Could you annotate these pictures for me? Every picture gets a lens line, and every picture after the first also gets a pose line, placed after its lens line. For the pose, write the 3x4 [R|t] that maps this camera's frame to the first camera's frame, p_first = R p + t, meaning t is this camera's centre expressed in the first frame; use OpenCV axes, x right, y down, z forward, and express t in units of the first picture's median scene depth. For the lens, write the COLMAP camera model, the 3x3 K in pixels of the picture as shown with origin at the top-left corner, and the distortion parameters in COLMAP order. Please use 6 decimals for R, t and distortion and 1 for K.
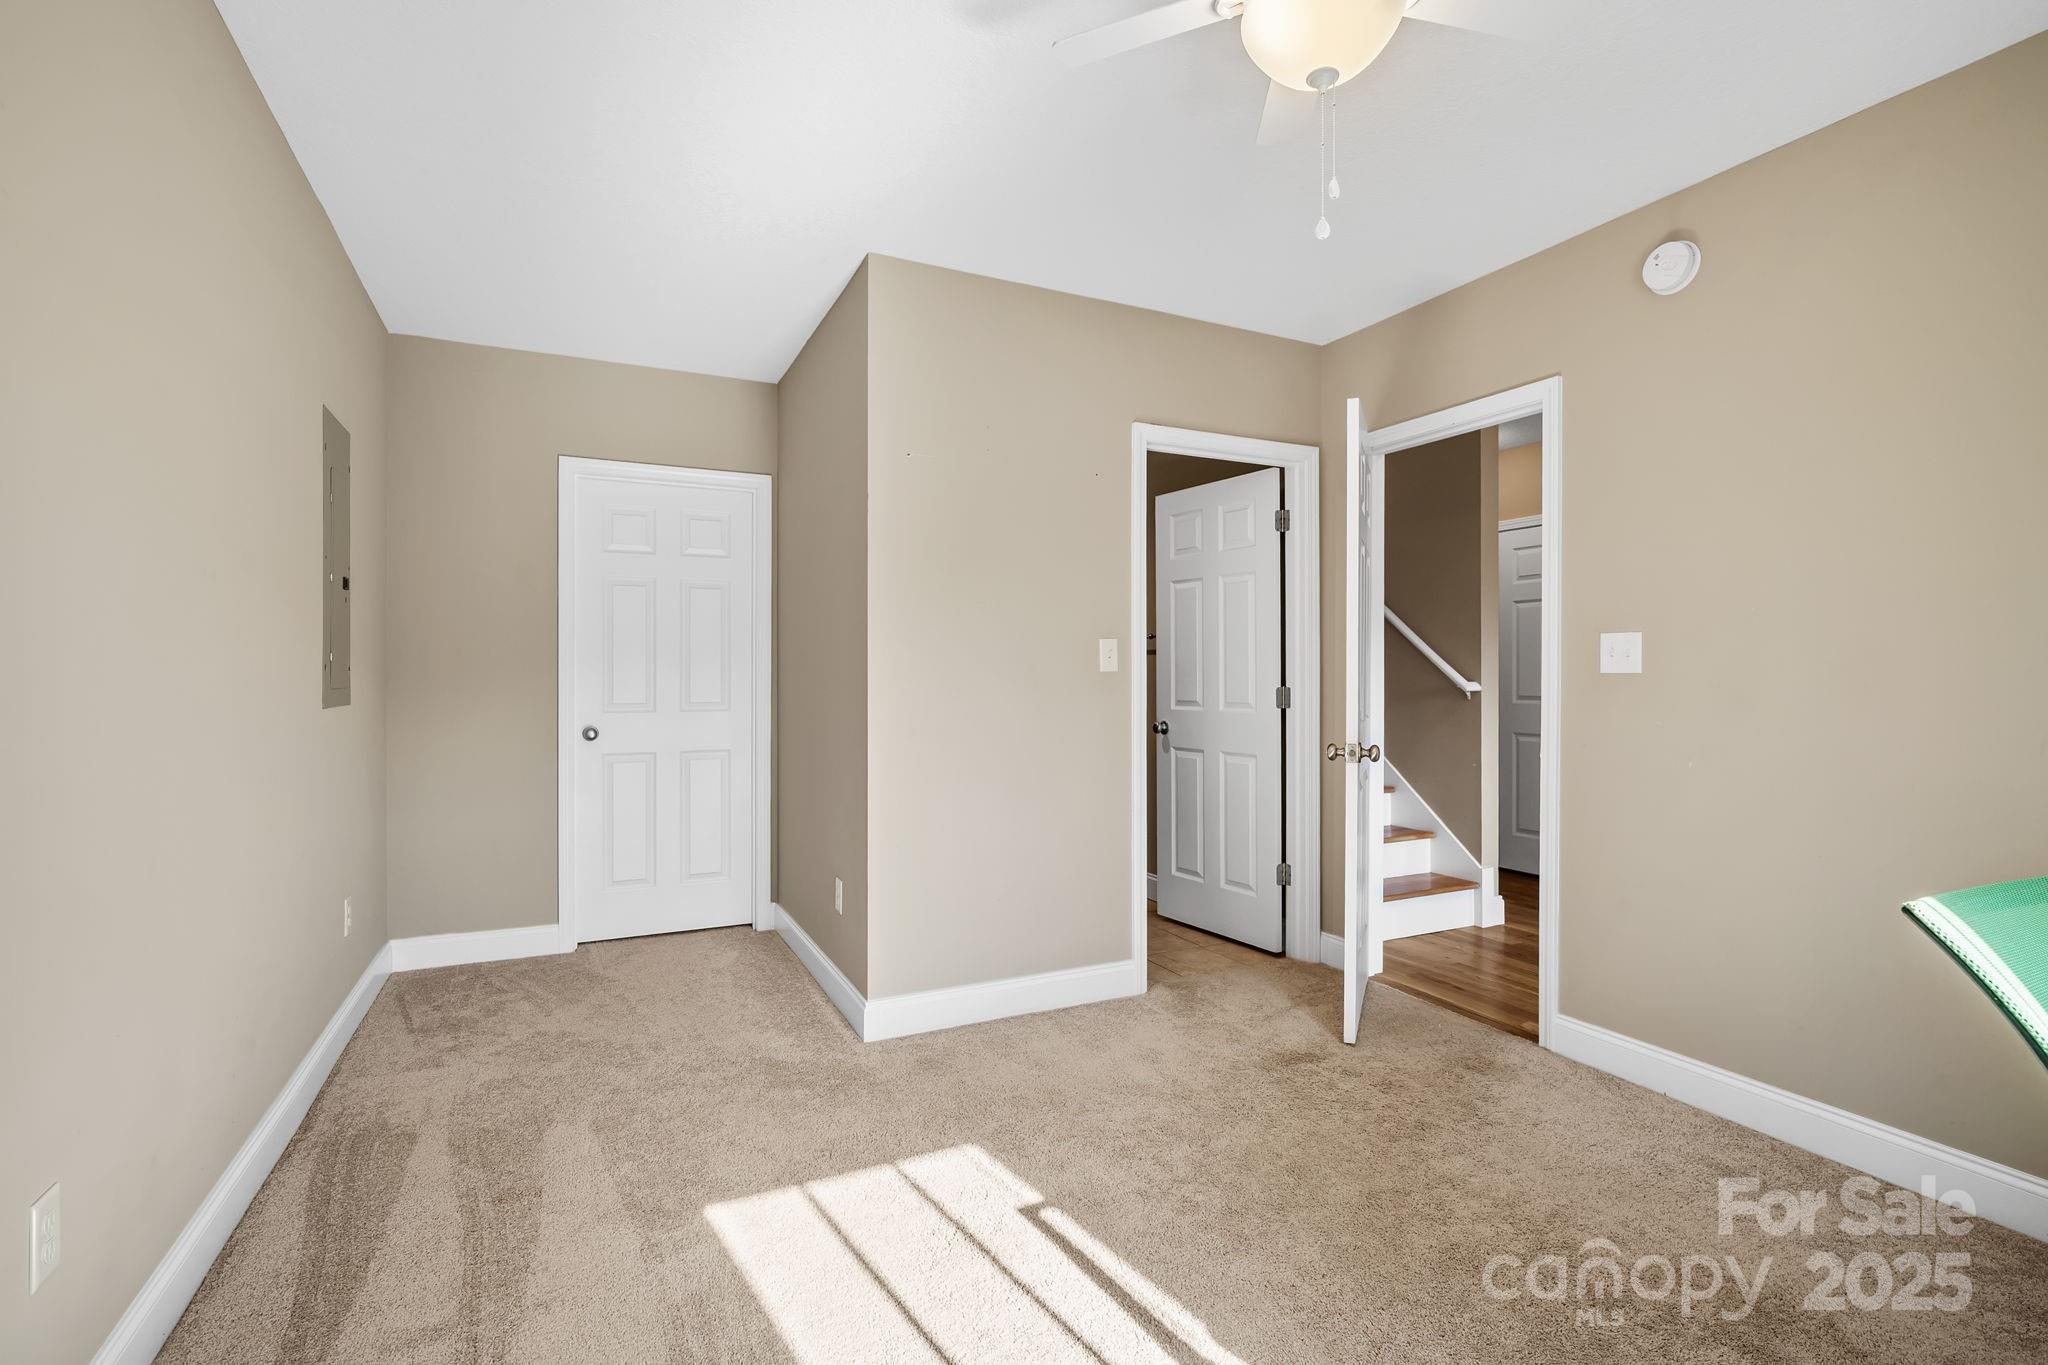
lens RADIAL K [[878.3, 0, 1031.5], [0, 878.3, 674.0], [0, 0, 1]] dist [0.000036, 0.000558]
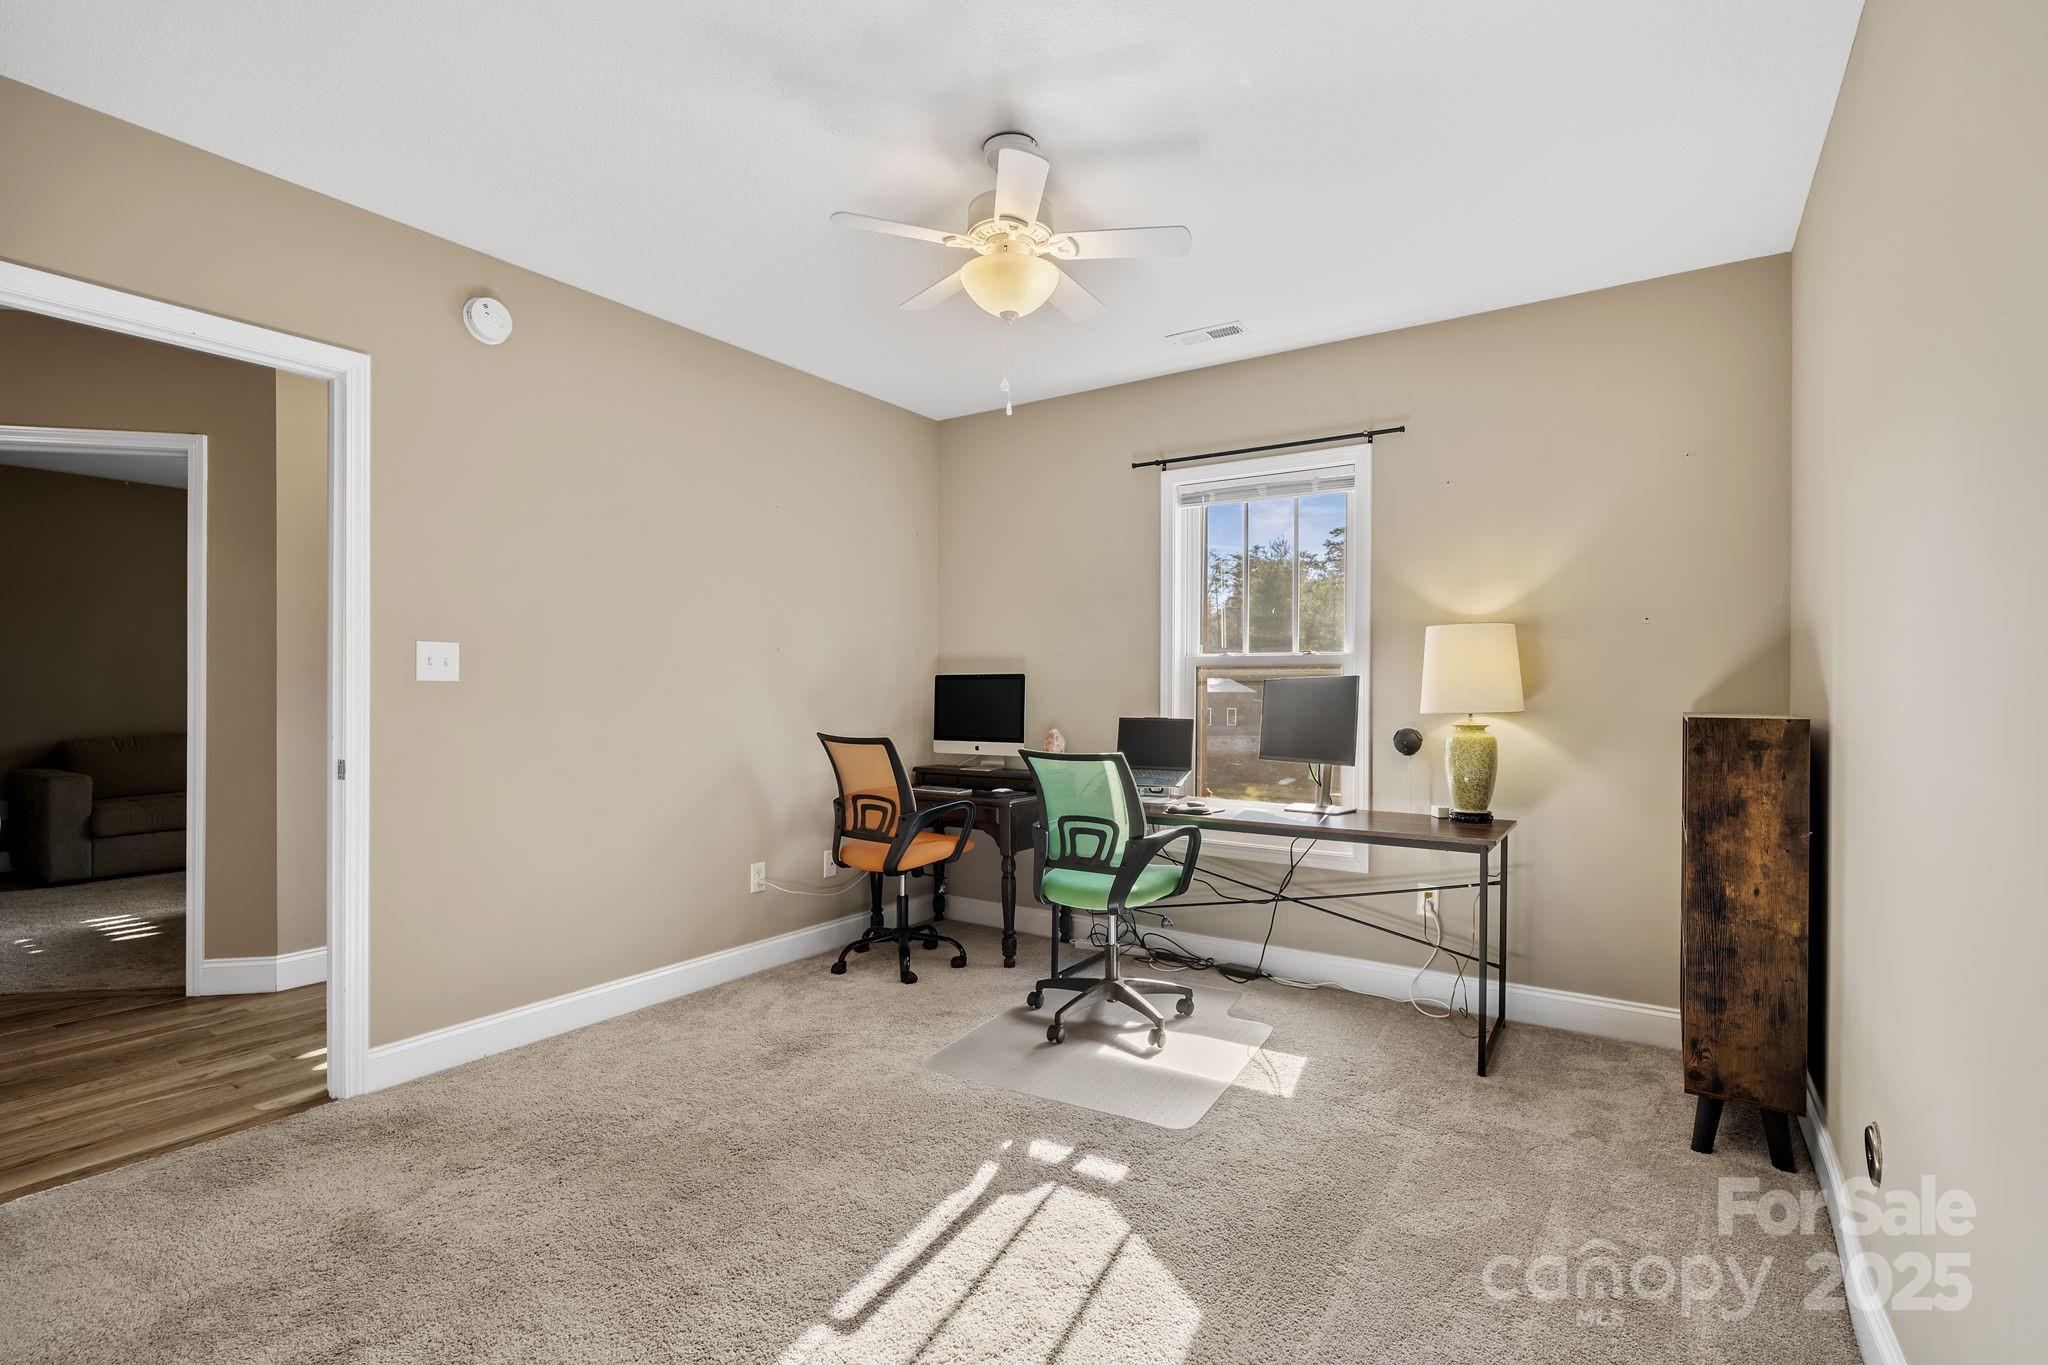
lens RADIAL K [[928.2, 0, 1024.6], [0, 928.2, 677.9], [0, 0, 1]] dist [-0.000669, 0.000580]
pose [[-0.463381, 0.003211, 0.886154, -0.626522], [-0.011326, 0.999890, -0.009546, -0.002019], [-0.886087, -0.014460, -0.463293, 0.915085]]
